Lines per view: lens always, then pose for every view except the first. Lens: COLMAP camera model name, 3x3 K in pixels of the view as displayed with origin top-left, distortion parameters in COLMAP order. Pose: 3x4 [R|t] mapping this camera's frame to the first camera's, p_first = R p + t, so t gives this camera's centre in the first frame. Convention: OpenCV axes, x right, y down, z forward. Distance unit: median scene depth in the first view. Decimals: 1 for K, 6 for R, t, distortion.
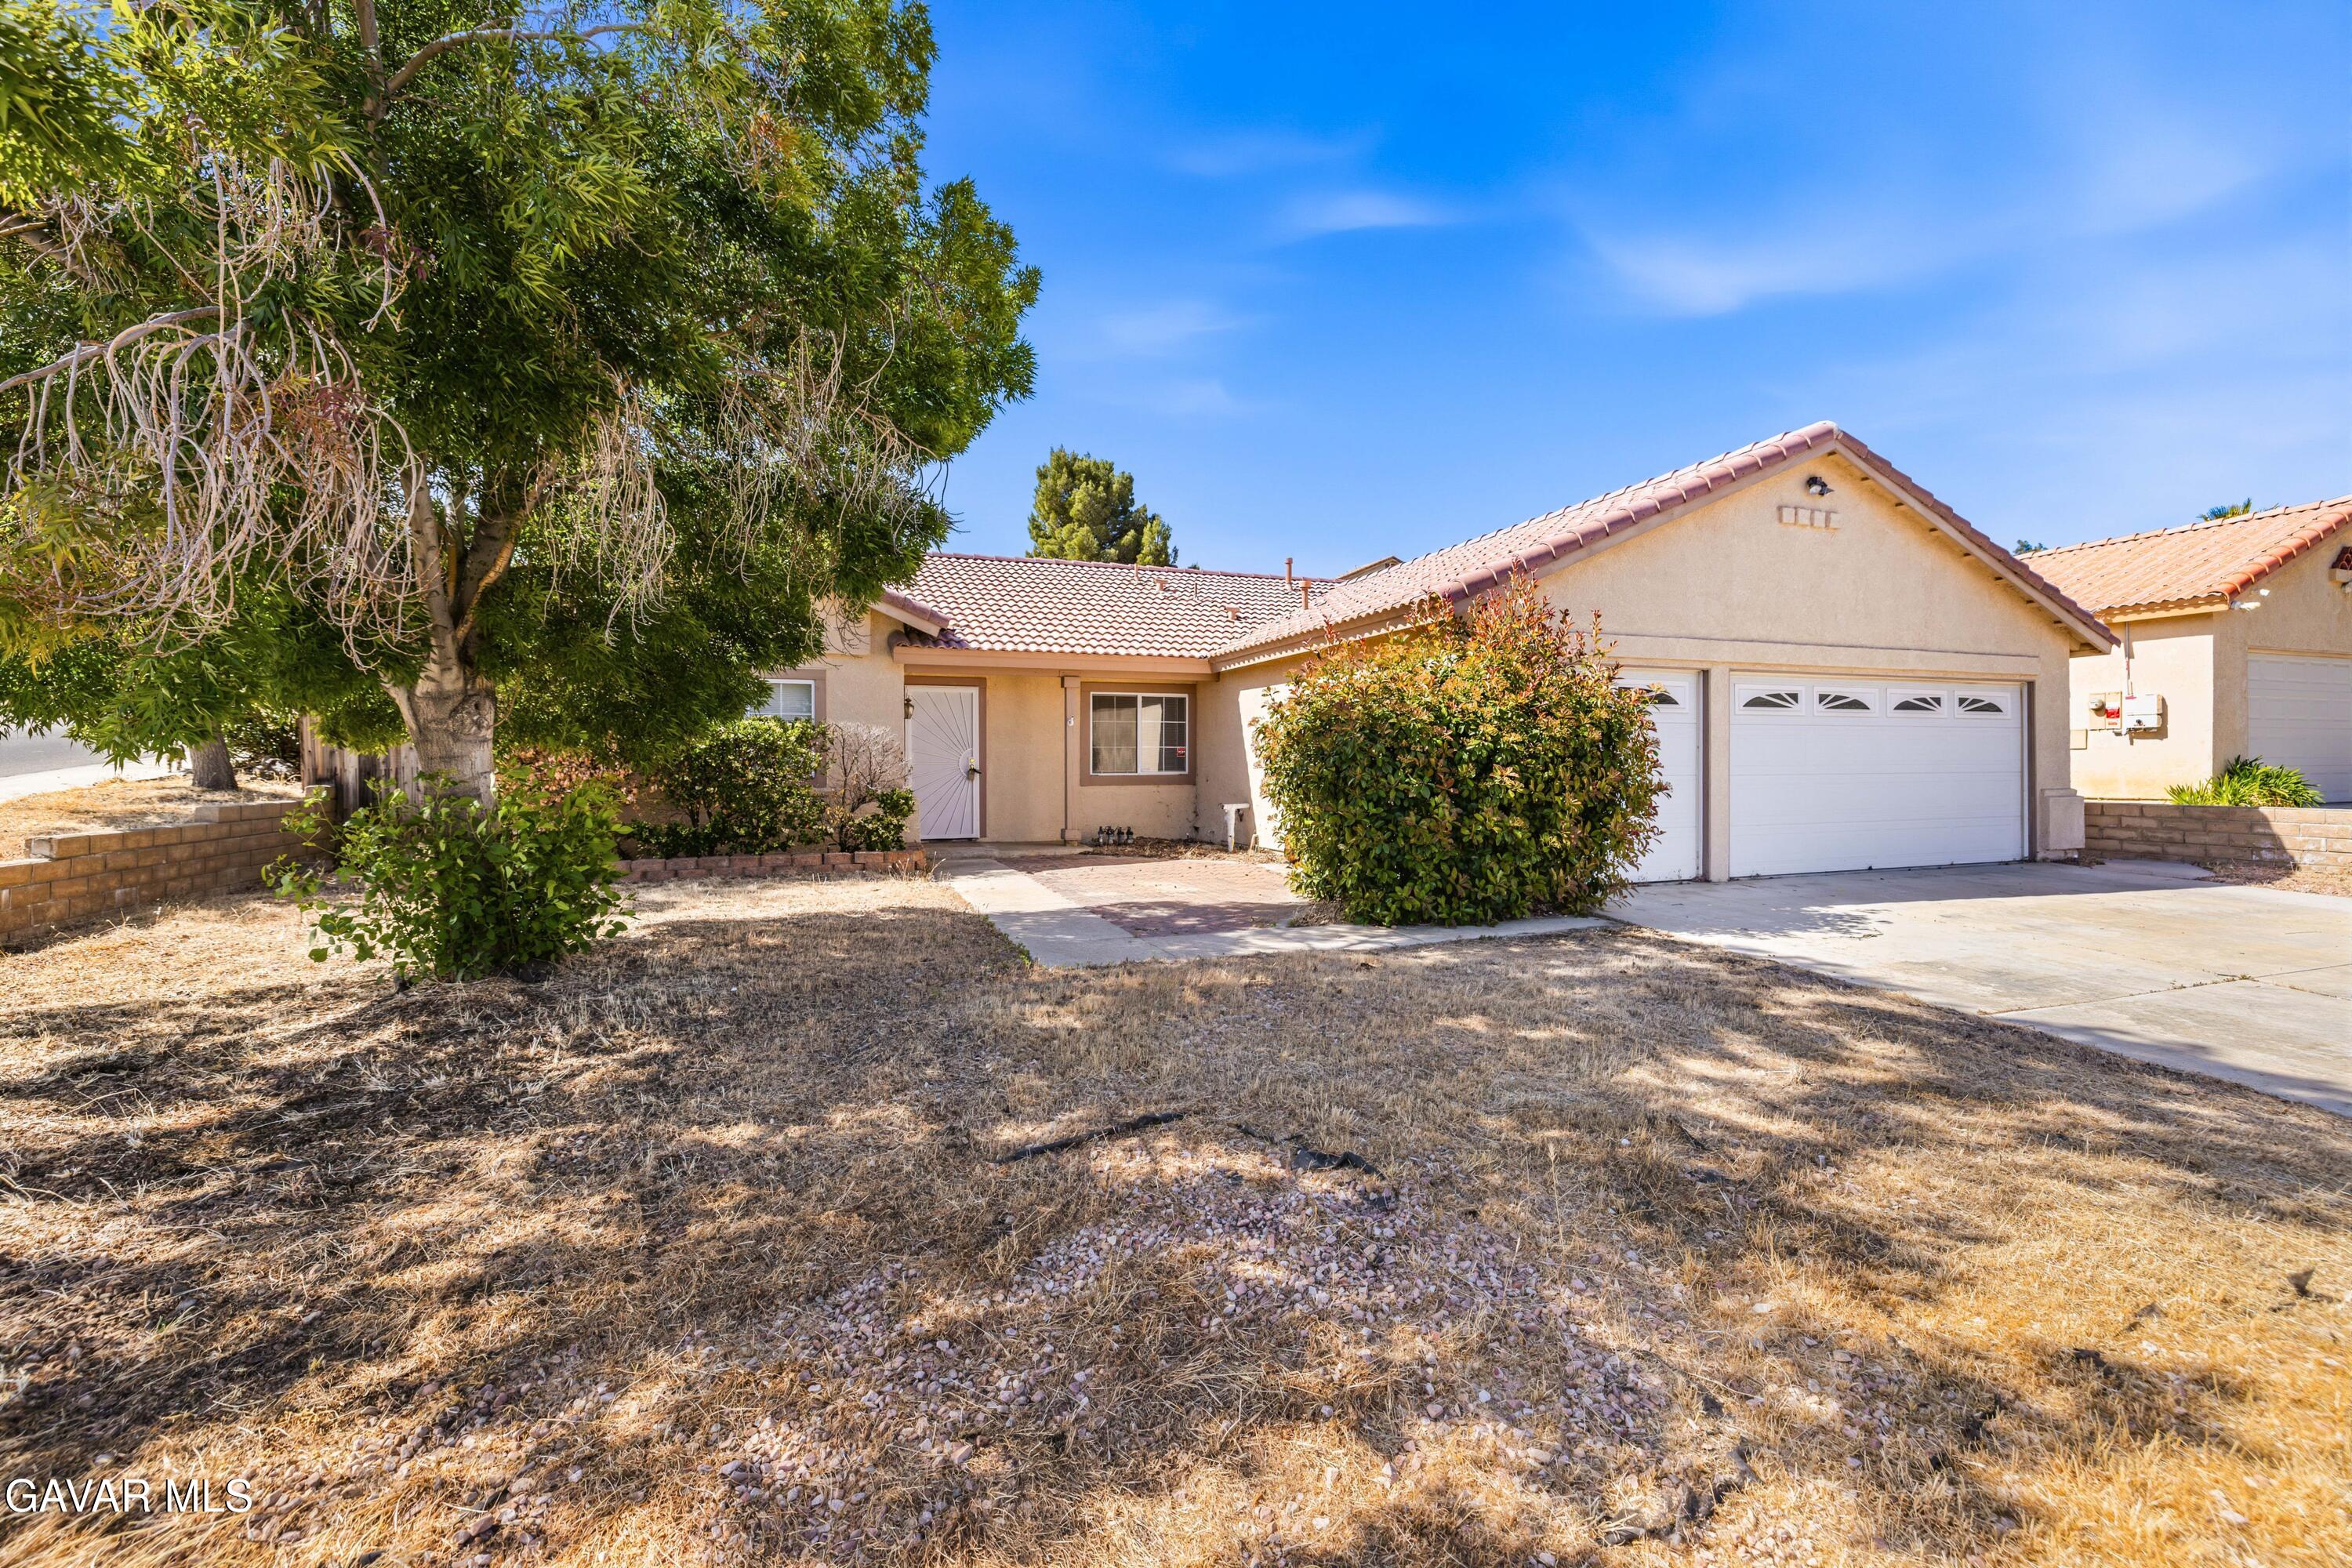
lens RADIAL K [[987.6, 0, 1174.2], [0, 987.6, 772.3], [0, 0, 1]] dist [0.001447, -0.000291]
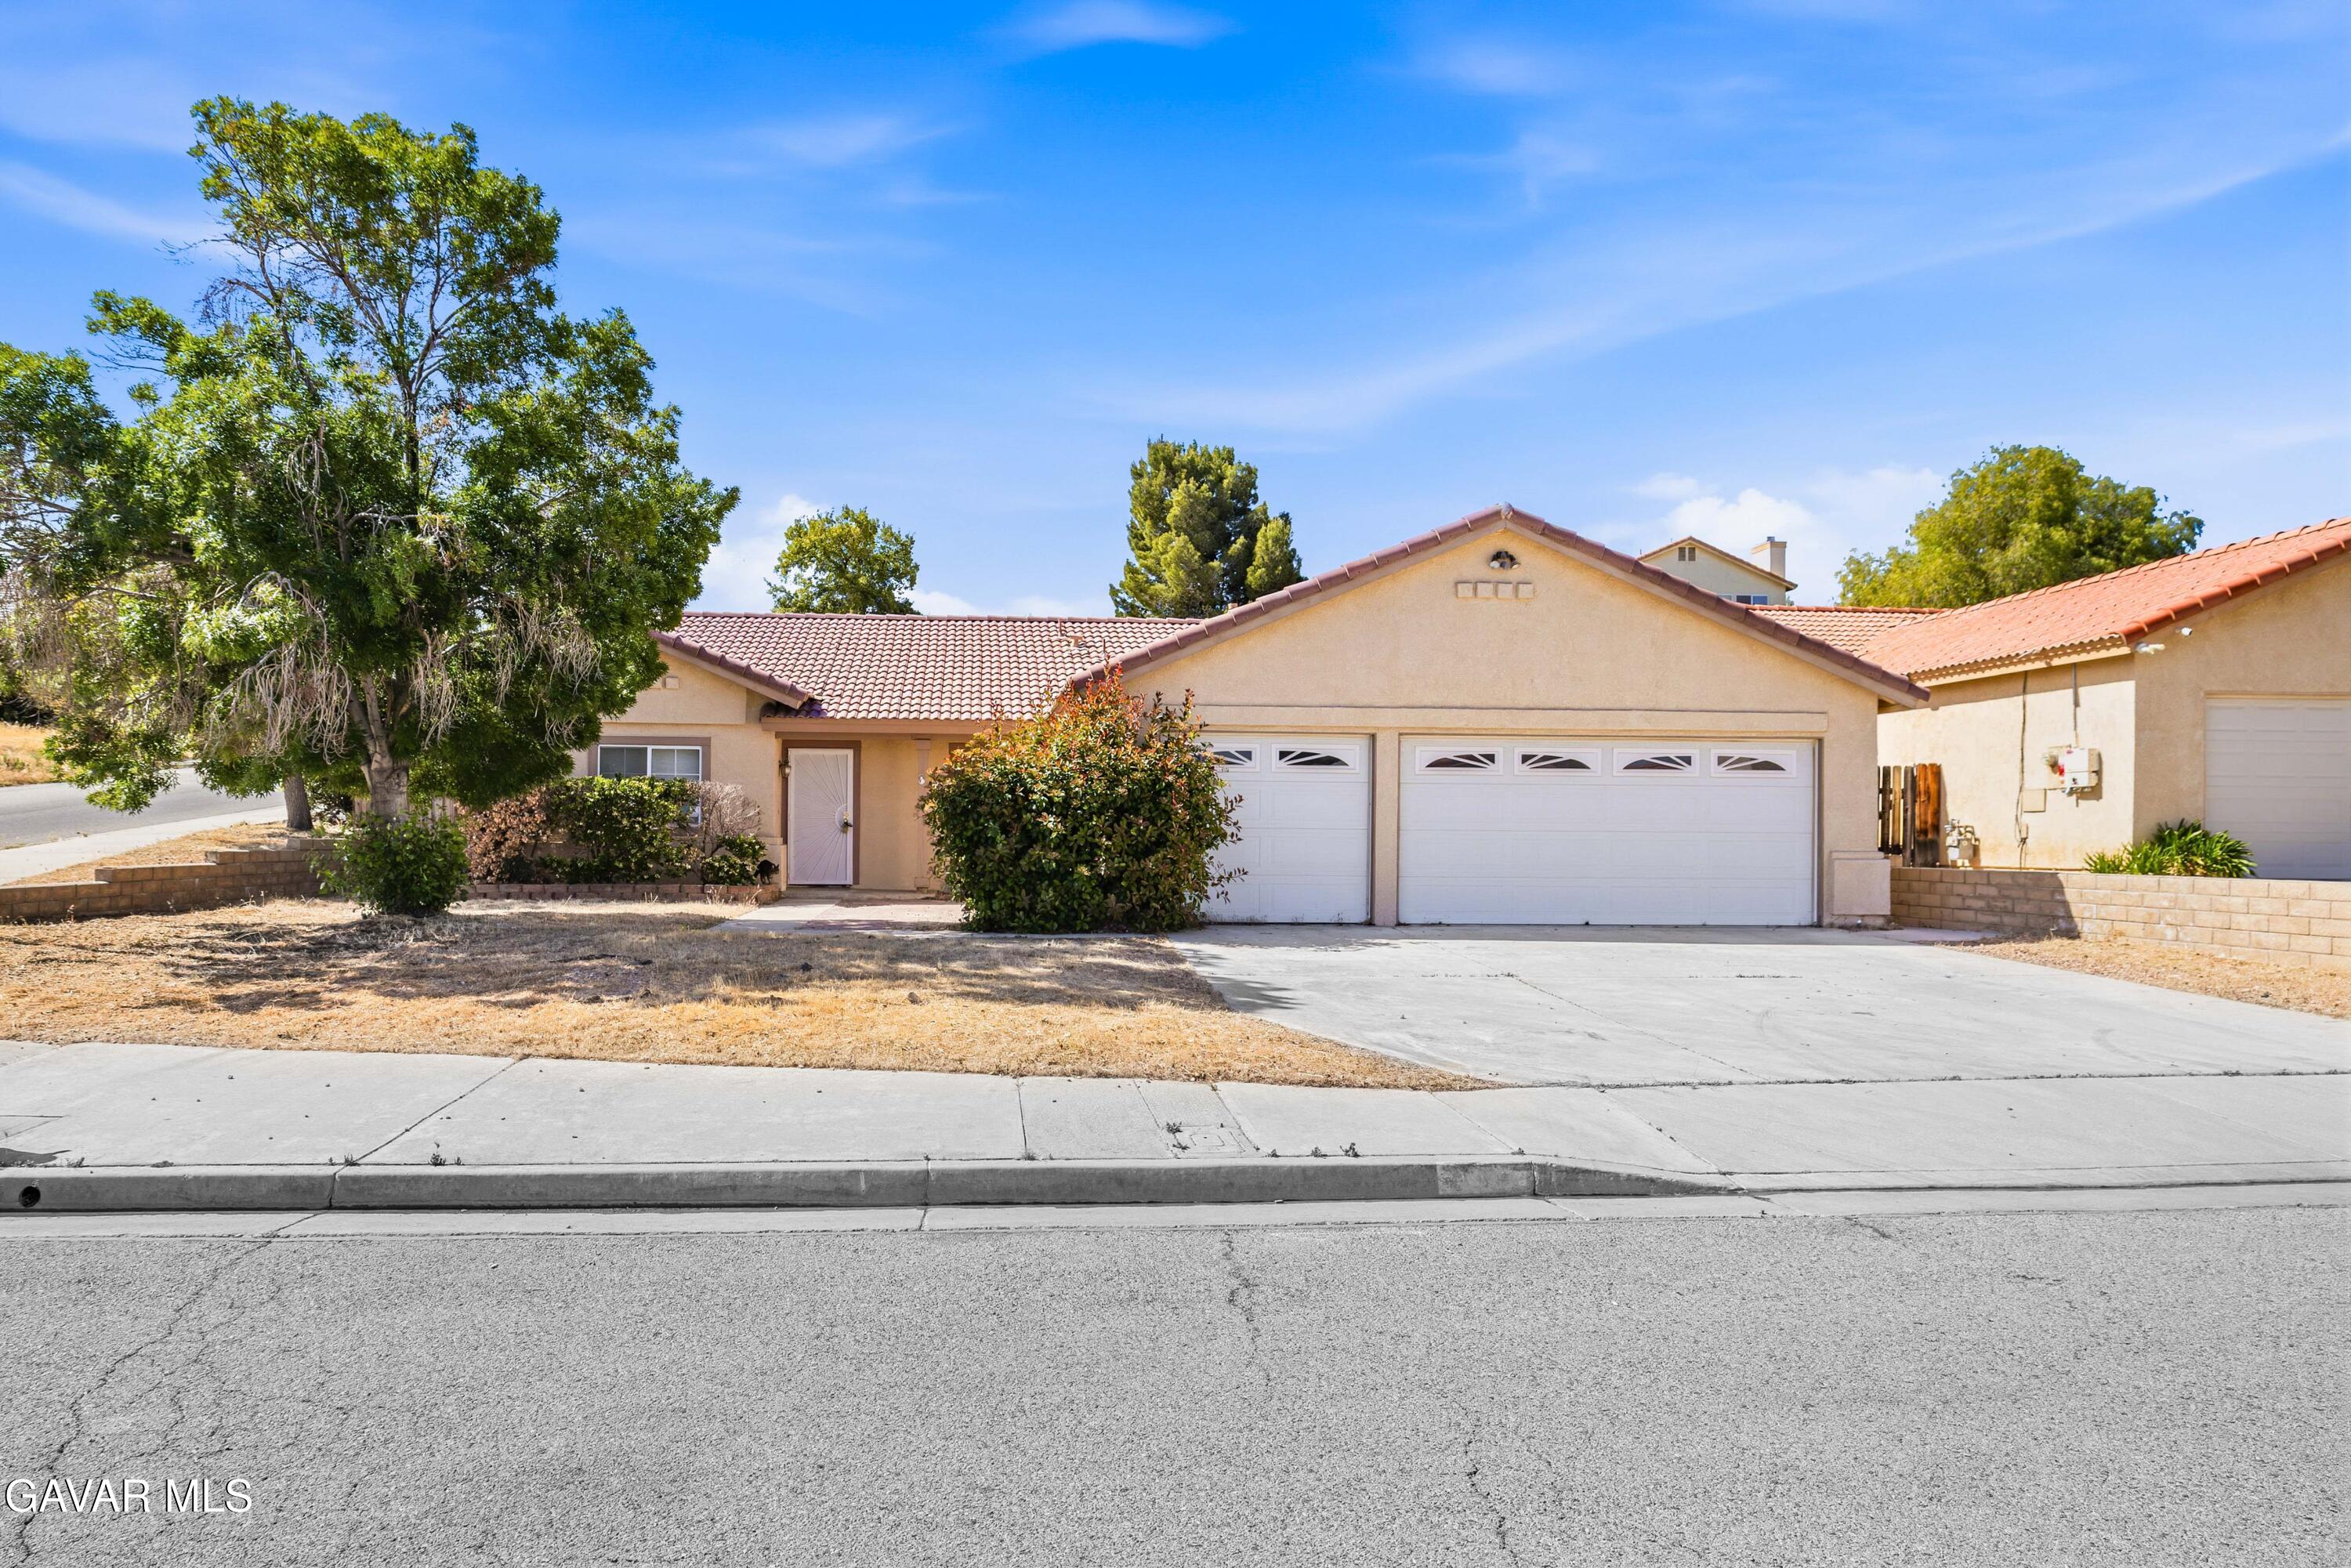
lens RADIAL K [[1692.0, 0, 1173.7], [0, 1692.0, 850.9], [0, 0, 1]] dist [0.005832, 0.001562]
pose [[0.953202, 0.012389, -0.302079, 0.787831], [-0.014130, 0.999894, -0.003579, 0.032507], [0.302003, 0.007679, 0.953276, -0.769449]]
